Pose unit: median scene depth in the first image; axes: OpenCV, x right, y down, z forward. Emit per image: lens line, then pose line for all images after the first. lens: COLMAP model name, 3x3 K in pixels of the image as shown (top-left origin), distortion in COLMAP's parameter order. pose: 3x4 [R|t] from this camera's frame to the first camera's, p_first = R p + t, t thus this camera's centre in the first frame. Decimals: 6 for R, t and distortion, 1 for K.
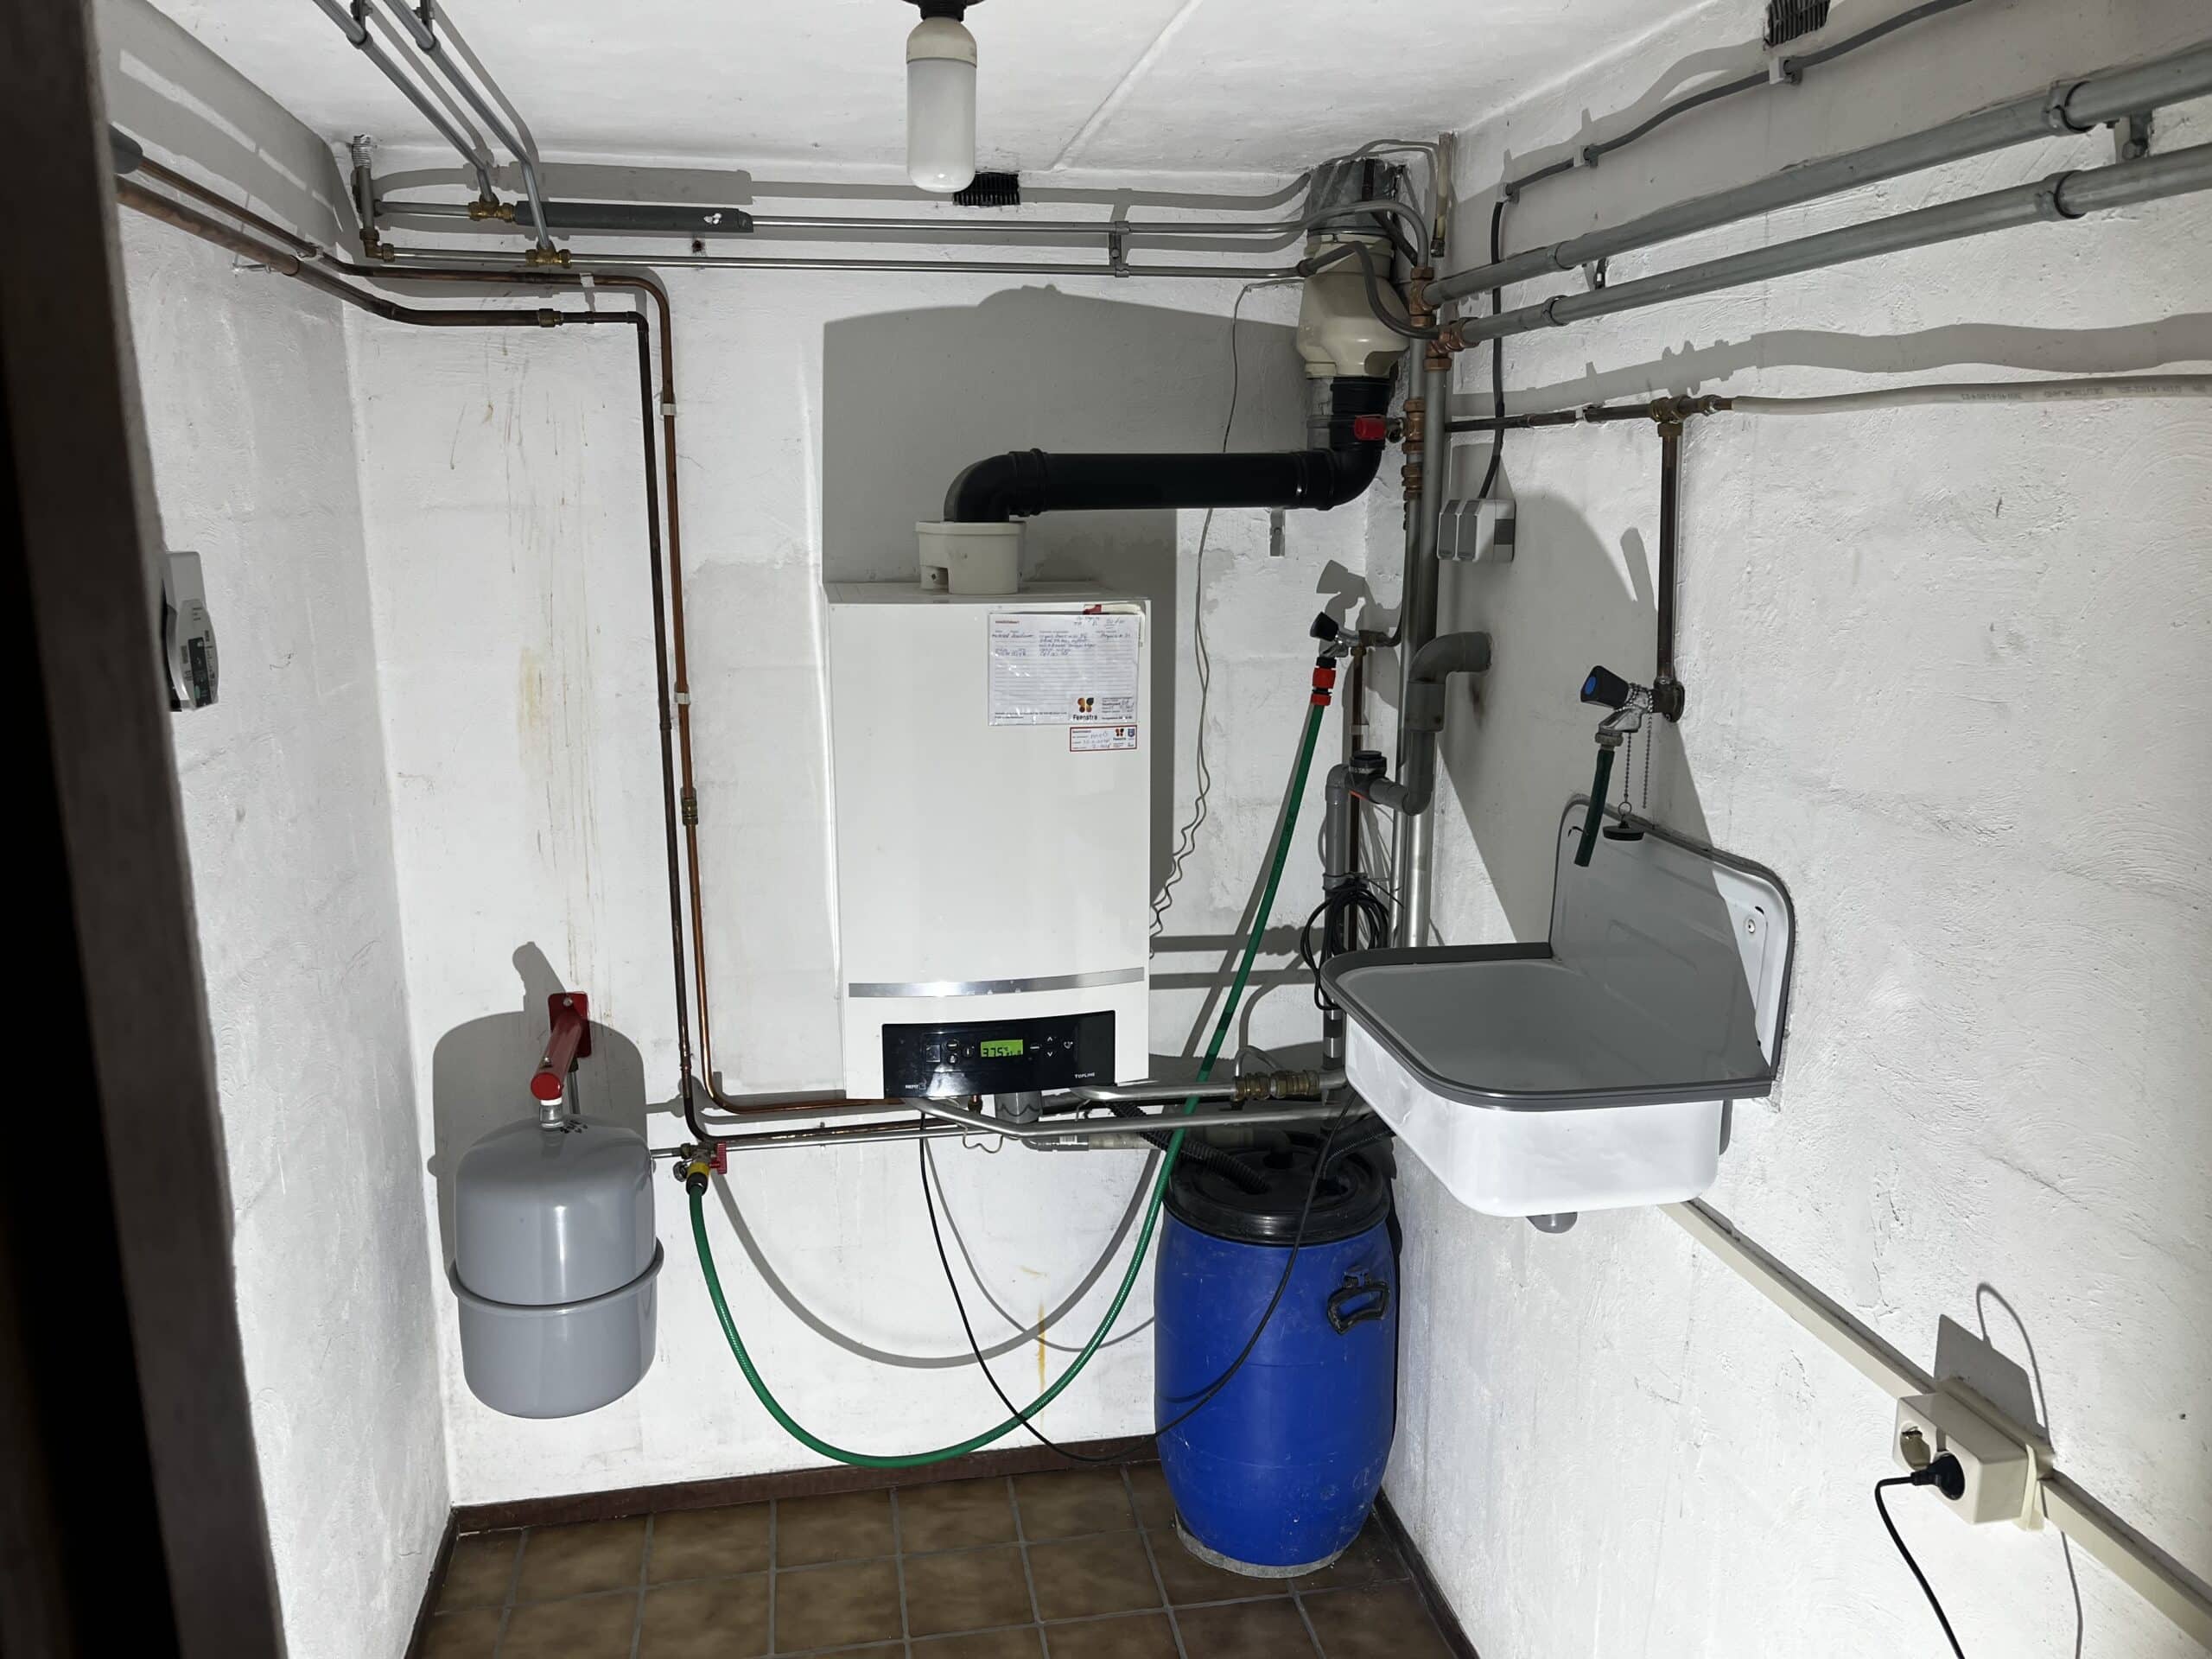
lens RADIAL K [[1668.3, 0, 1117.0], [0, 1668.3, 824.8], [0, 0, 1]] dist [0.012360, -0.009648]
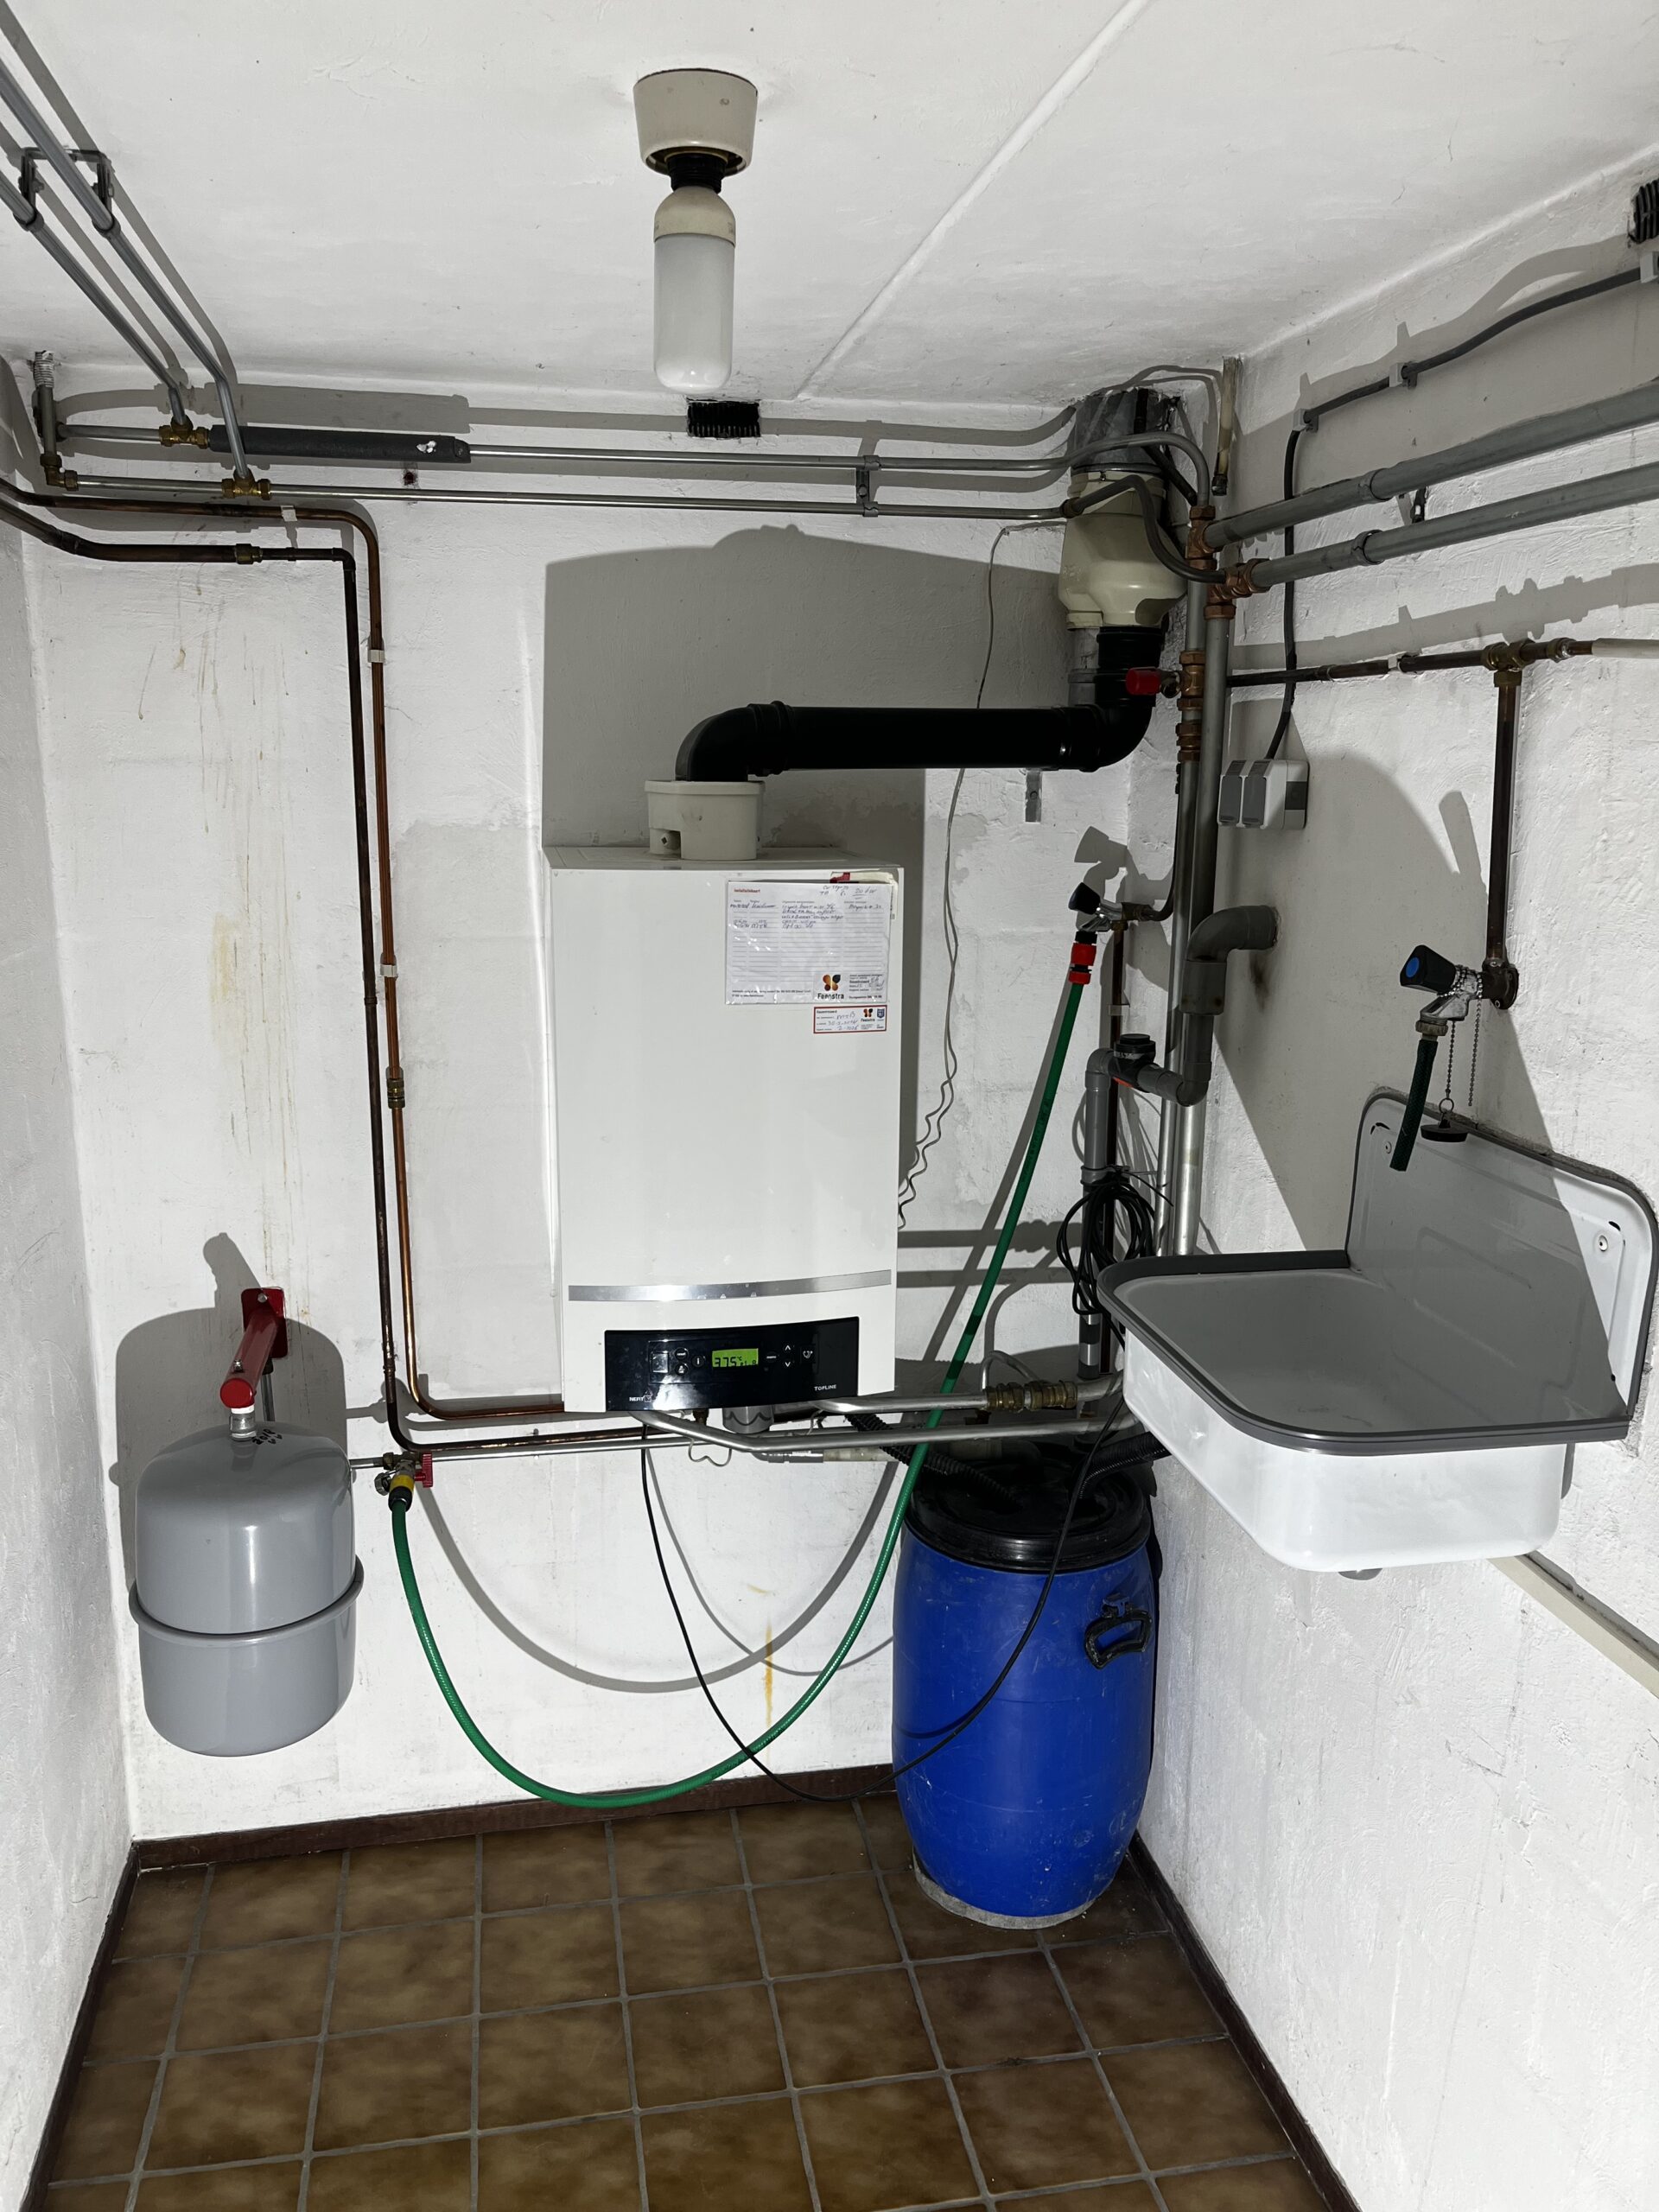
lens RADIAL K [[1668.3, 0, 817.5], [0, 1668.3, 1094.8], [0, 0, 1]] dist [0.012360, -0.009648]
pose [[0.999959, 0.008551, -0.002966, -0.021225], [-0.008552, 0.999963, -0.000199, -0.009453], [0.002965, 0.000224, 0.999996, 0.082056]]
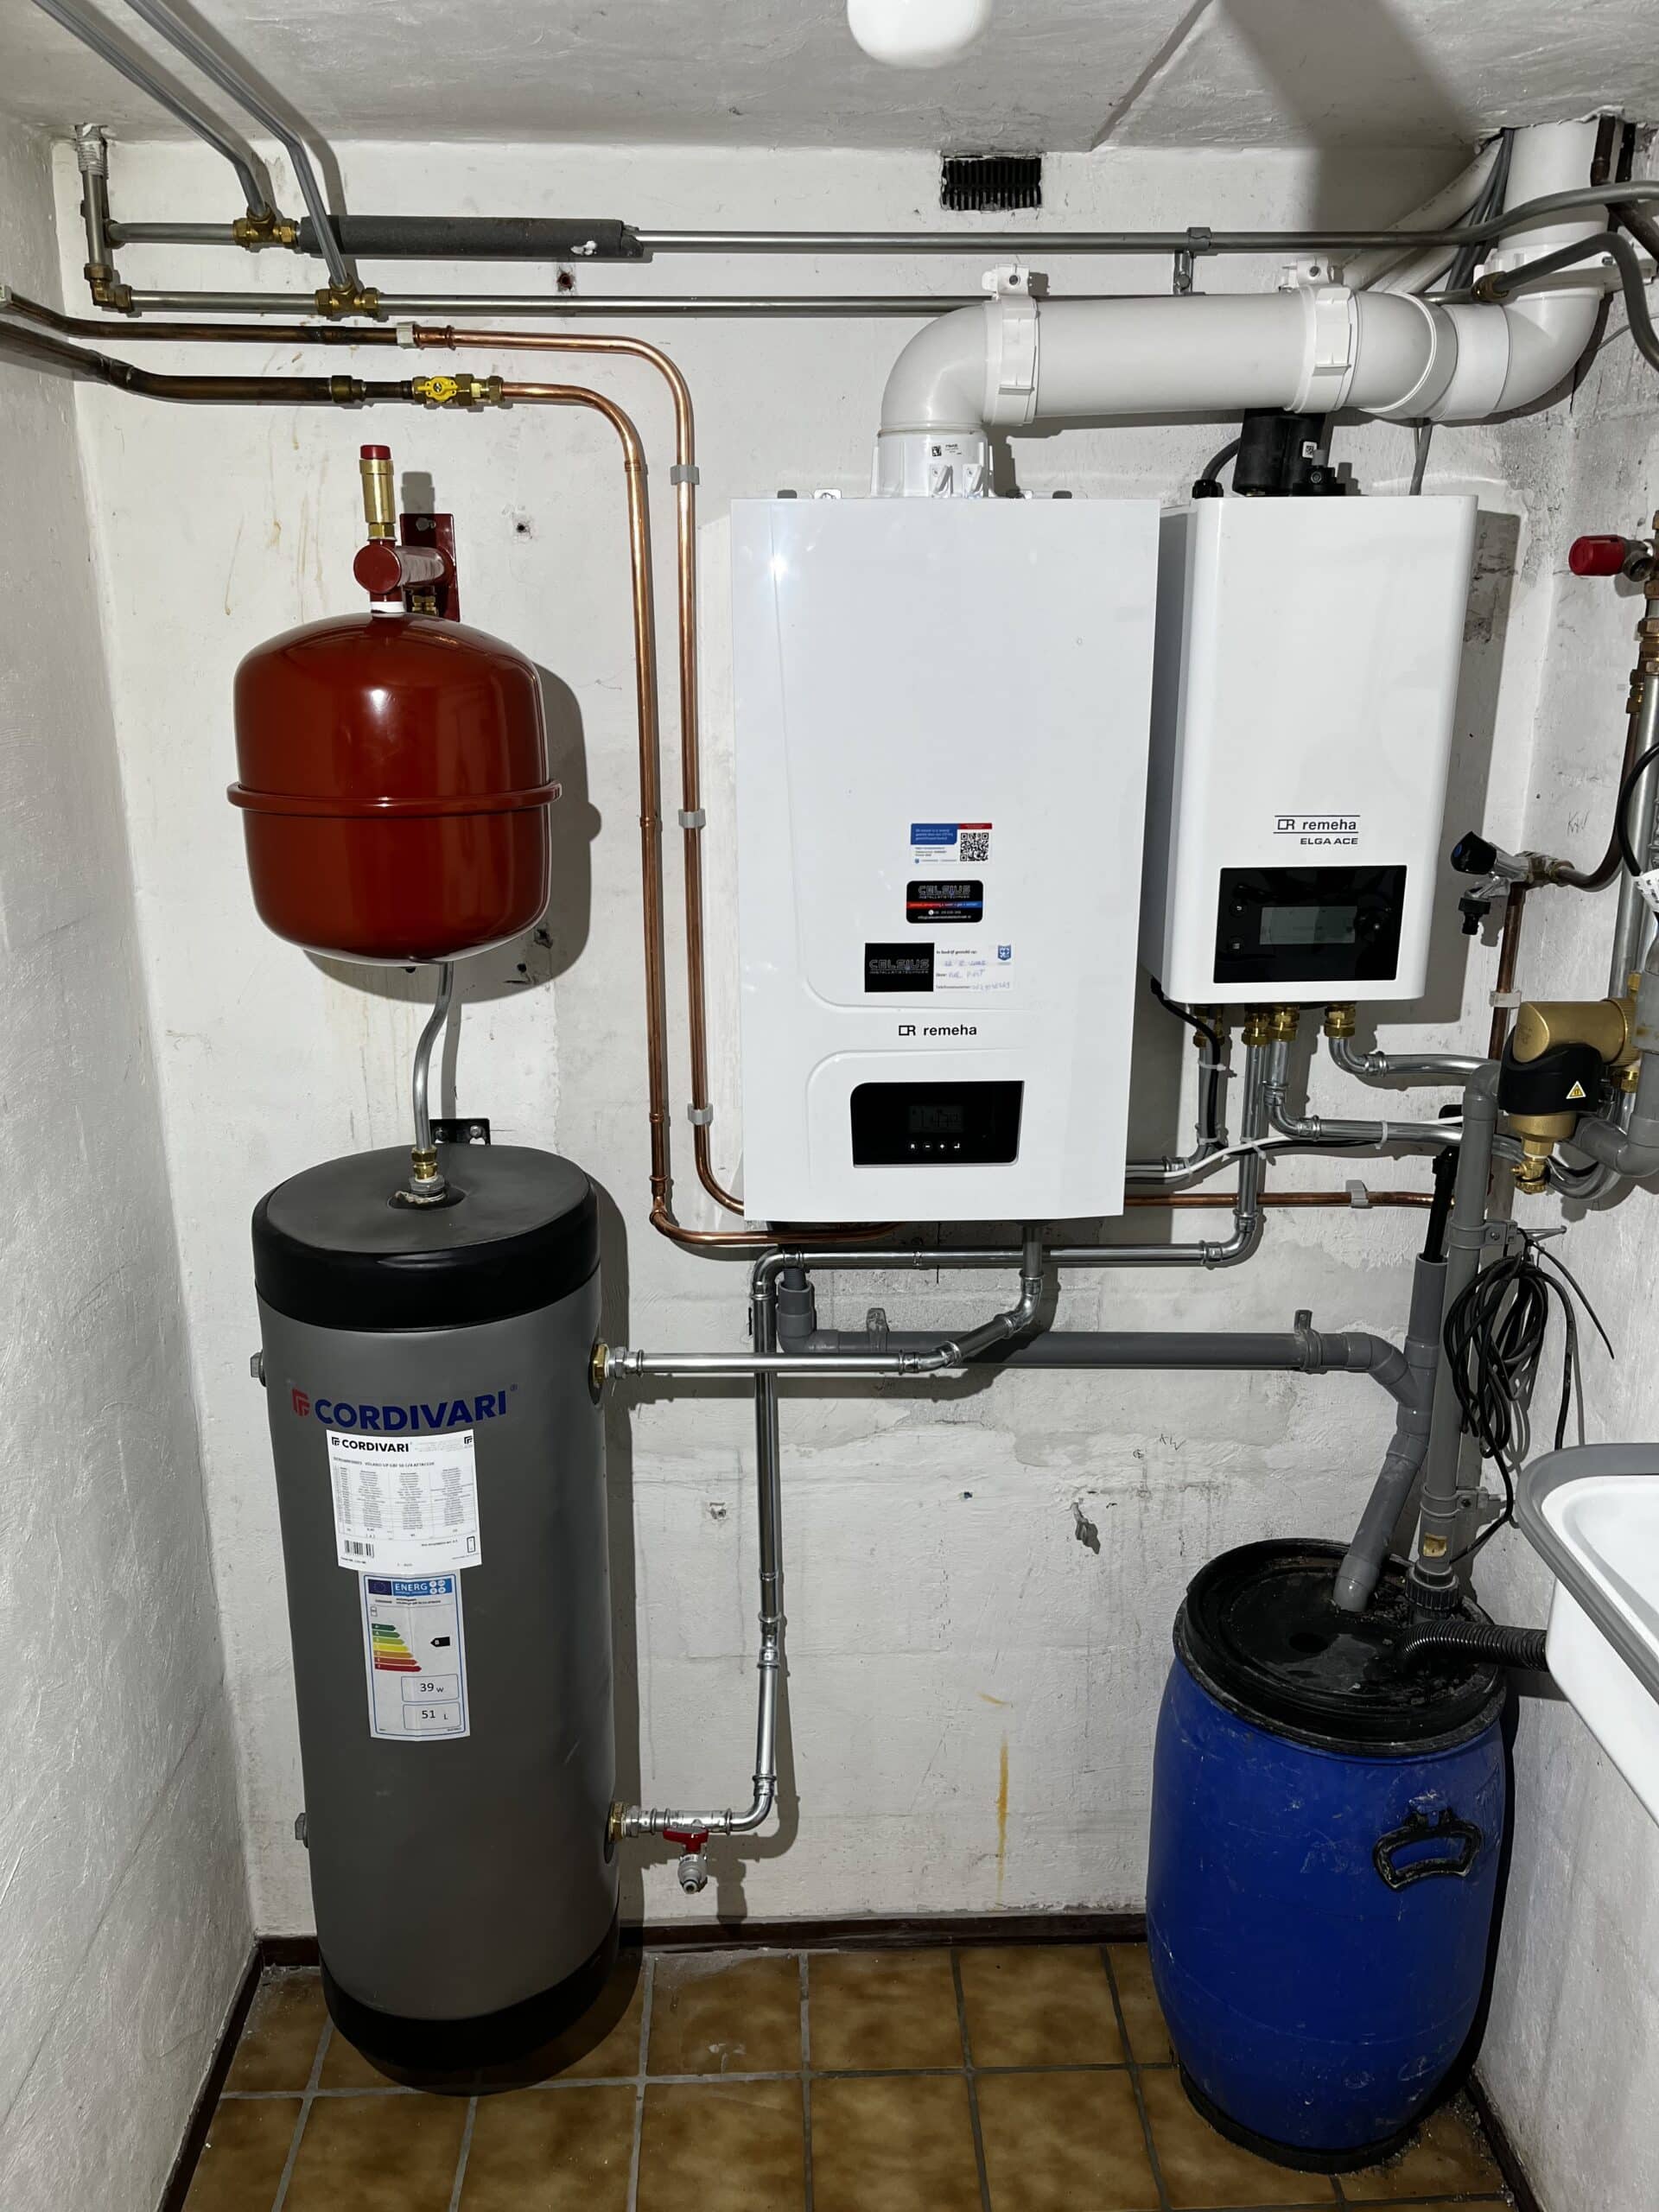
lens RADIAL K [[1668.3, 0, 826.7], [0, 1668.3, 1103.5], [0, 0, 1]] dist [0.012360, -0.009648]
pose [[0.988855, 0.042077, -0.142813, -0.033678], [-0.030724, 0.996258, 0.080788, -0.068655], [0.145678, -0.075500, 0.986447, 0.309421]]
